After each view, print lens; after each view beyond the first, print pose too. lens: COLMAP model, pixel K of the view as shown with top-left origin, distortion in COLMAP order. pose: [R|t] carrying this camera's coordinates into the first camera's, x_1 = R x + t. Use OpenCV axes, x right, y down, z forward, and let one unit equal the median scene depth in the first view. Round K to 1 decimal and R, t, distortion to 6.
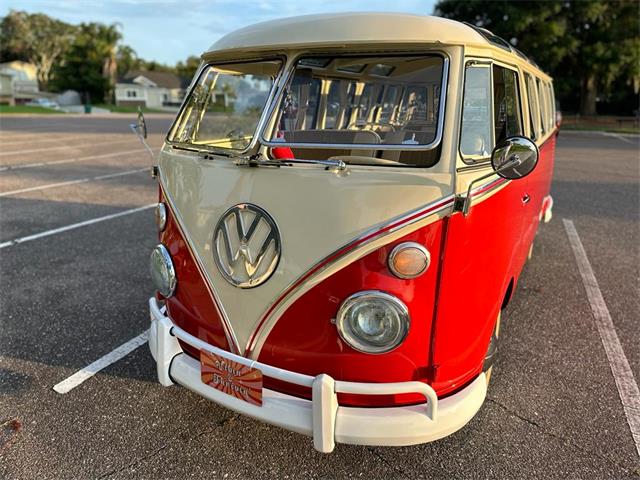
lens RADIAL K [[464.9, 0, 320.0], [0, 464.9, 240.0], [0, 0, 1]] dist [0.039638, -0.055023]
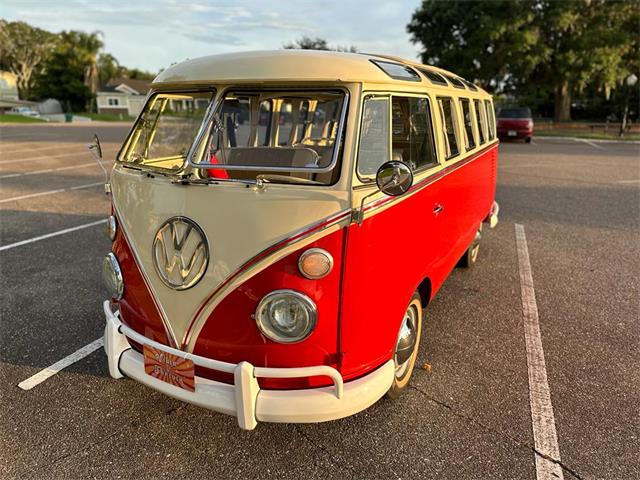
lens RADIAL K [[464.9, 0, 320.0], [0, 464.9, 240.0], [0, 0, 1]] dist [0.039638, -0.055023]
pose [[0.999526, -0.012047, 0.028319, 0.090899], [0.012390, 0.999852, -0.011974, -0.001393], [-0.028171, 0.012319, 0.999527, -0.098626]]
